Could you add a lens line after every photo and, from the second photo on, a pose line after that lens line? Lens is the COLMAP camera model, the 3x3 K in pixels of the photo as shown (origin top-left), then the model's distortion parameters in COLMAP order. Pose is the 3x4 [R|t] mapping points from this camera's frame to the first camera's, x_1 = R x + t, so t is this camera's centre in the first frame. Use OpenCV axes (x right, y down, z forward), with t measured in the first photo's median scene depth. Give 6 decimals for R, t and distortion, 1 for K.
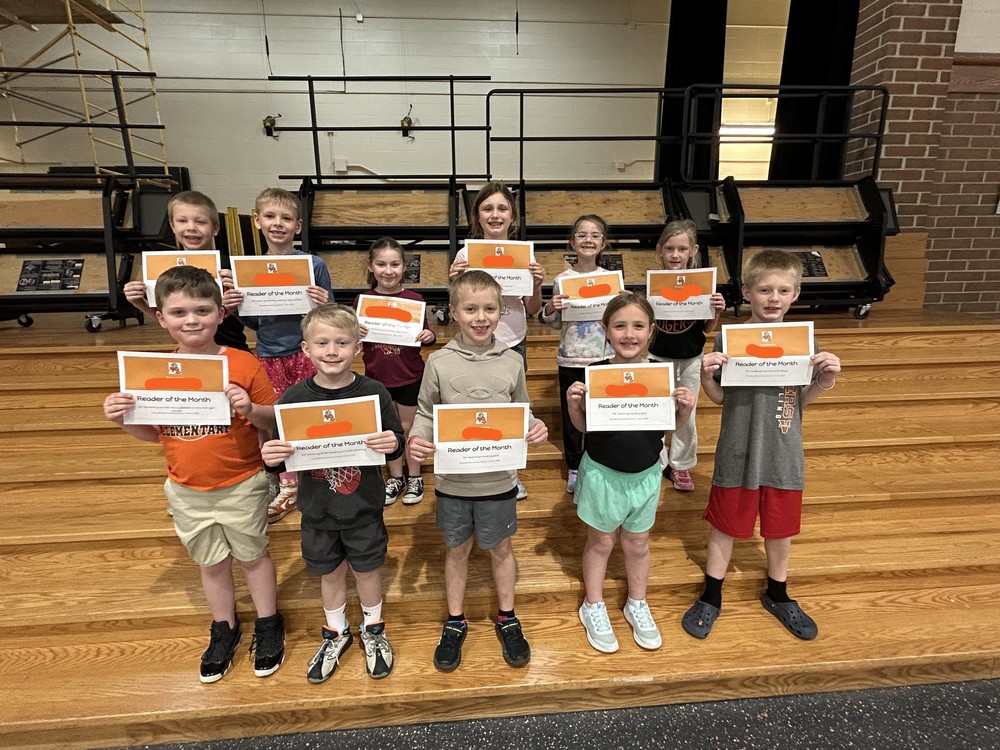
lens RADIAL K [[485.6, 0, 500.0], [0, 485.6, 375.0], [0, 0, 1]] dist [-0.003501, 0.006617]
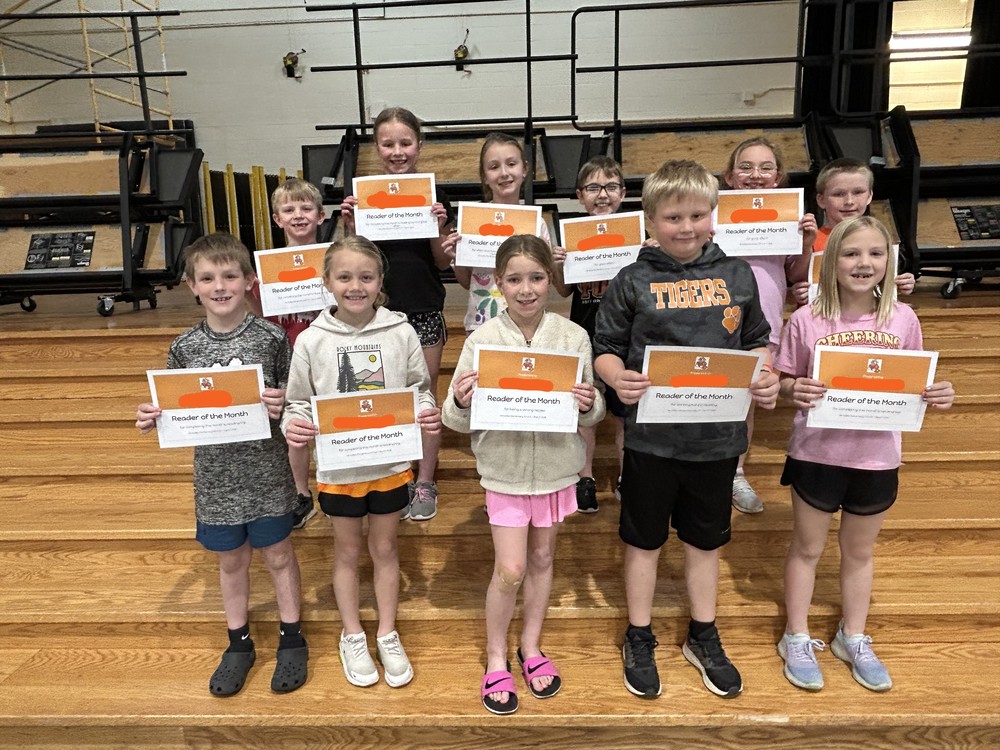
lens RADIAL K [[674.7, 0, 500.0], [0, 674.7, 375.0], [0, 0, 1]] dist [0.001594, 0.001554]
pose [[0.993950, 0.005963, -0.109667, -0.021703], [-0.008803, 0.999638, -0.025430, 0.037605], [0.109476, 0.026242, 0.993643, -0.091433]]
